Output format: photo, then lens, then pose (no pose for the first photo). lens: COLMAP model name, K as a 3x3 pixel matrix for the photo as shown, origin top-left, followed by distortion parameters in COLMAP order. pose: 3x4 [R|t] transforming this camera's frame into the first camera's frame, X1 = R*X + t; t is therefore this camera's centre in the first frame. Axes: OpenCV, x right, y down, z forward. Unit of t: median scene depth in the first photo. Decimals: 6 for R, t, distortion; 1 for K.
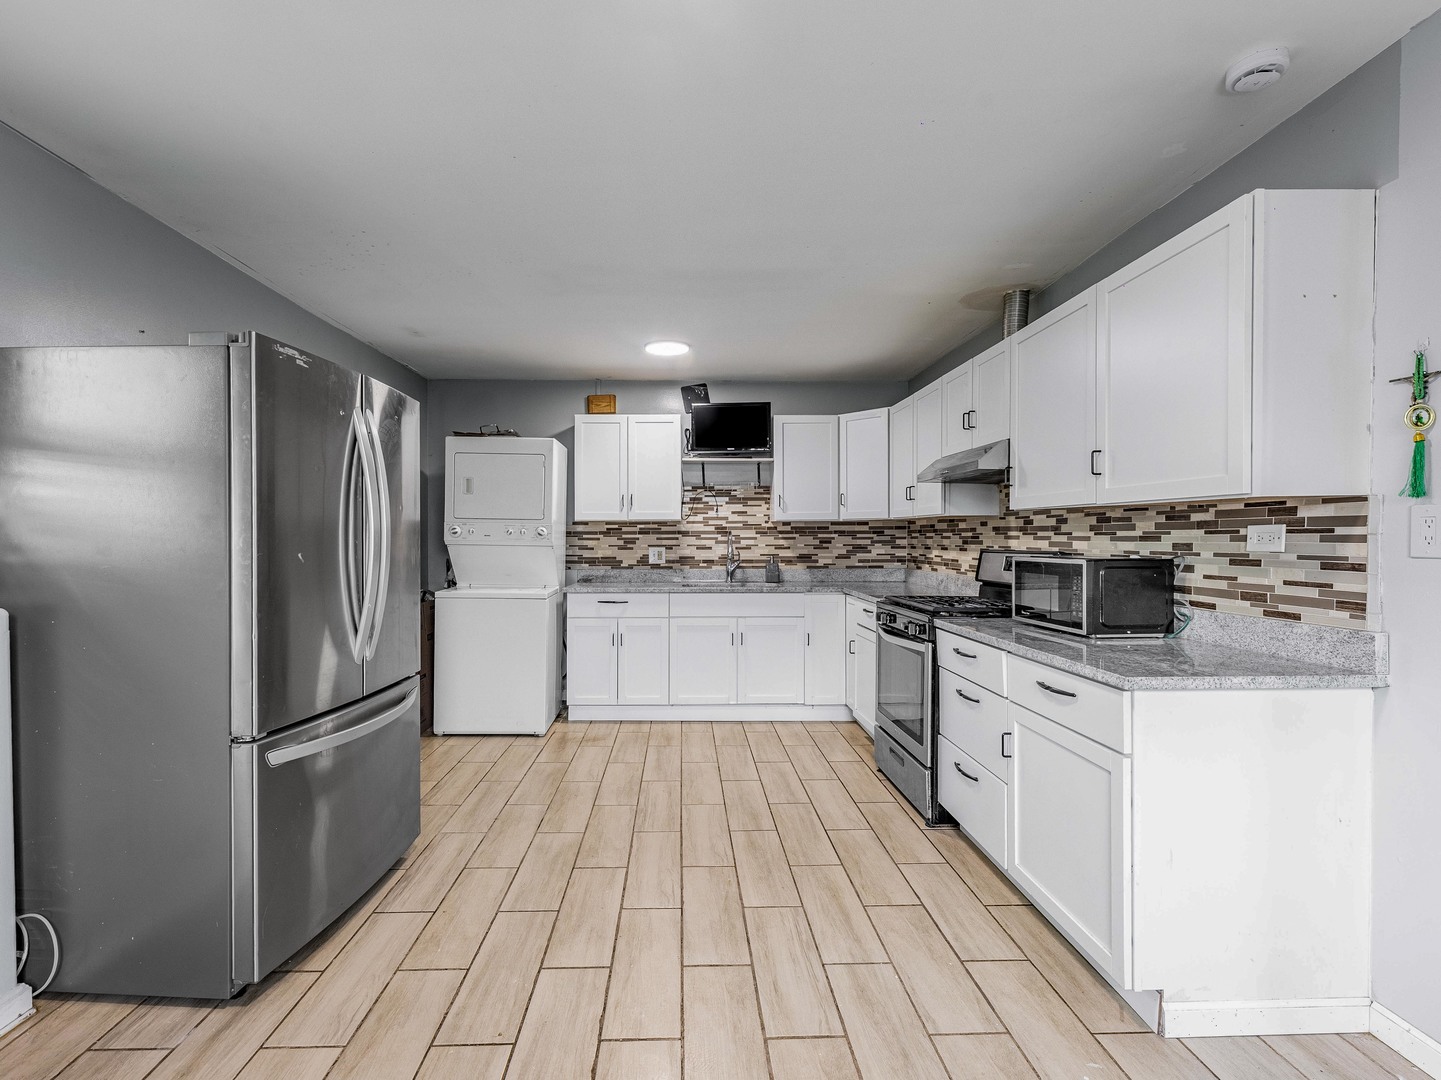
lens RADIAL K [[680.3, 0, 716.6], [0, 680.3, 541.6], [0, 0, 1]] dist [0.004345, -0.000650]
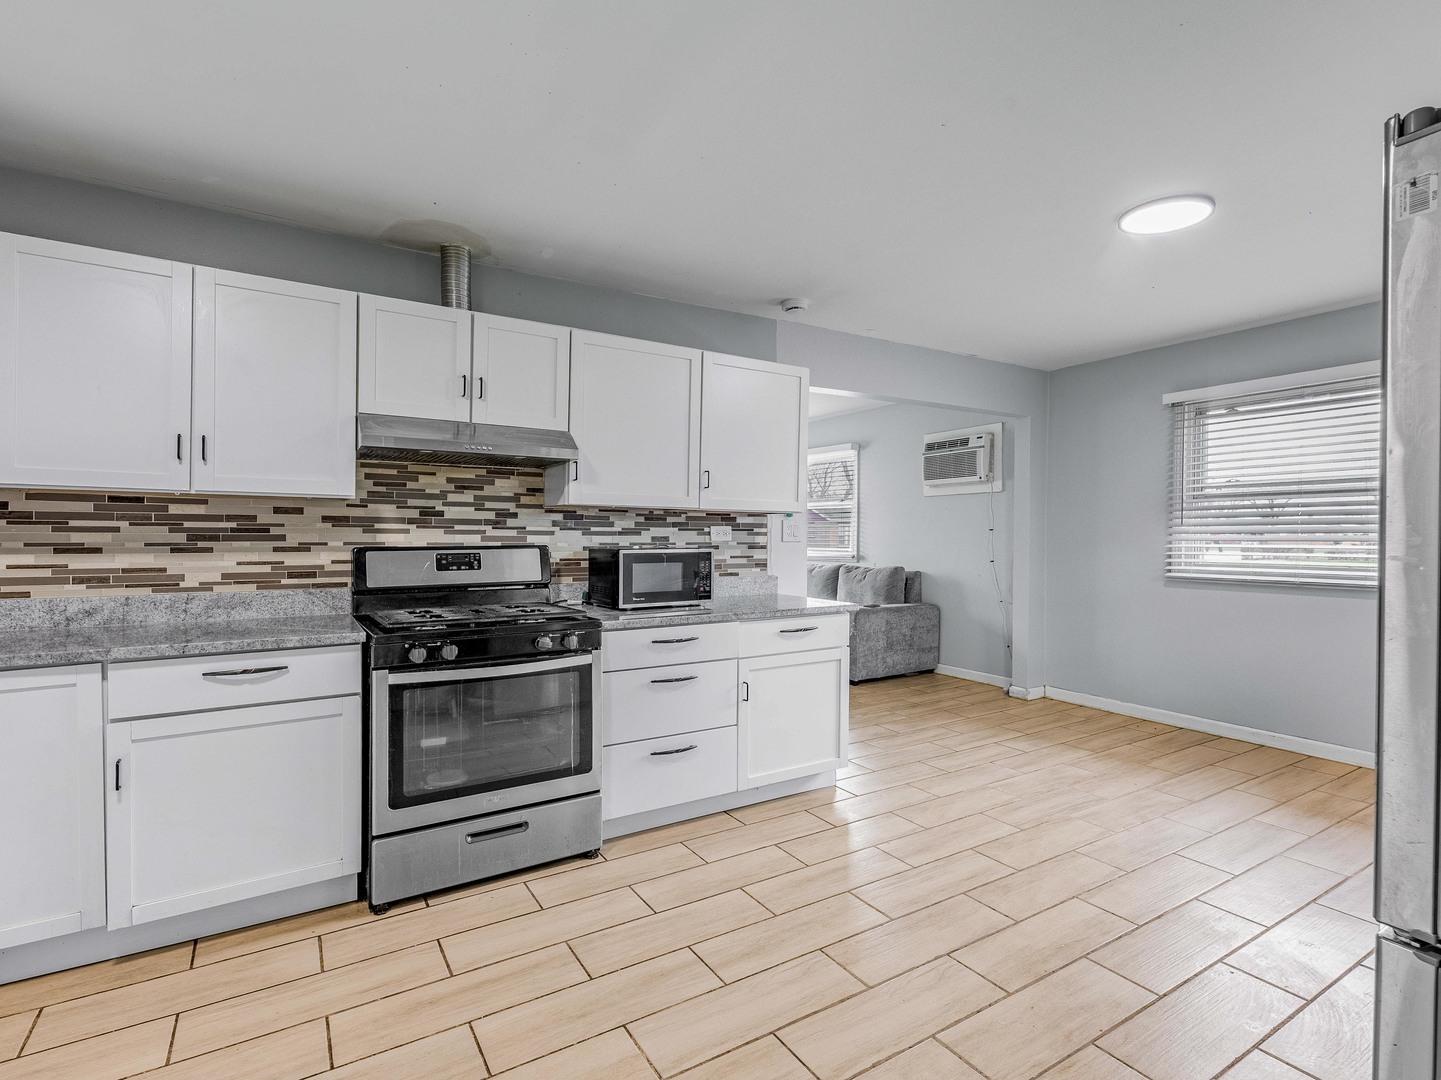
lens RADIAL K [[617.2, 0, 716.1], [0, 617.2, 545.3], [0, 0, 1]] dist [-0.002099, -0.000110]
pose [[-0.415055, -0.012697, 0.909708, -0.606553], [0.003226, 0.999876, 0.015428, 0.000977], [-0.909791, 0.009338, -0.414962, 1.508774]]
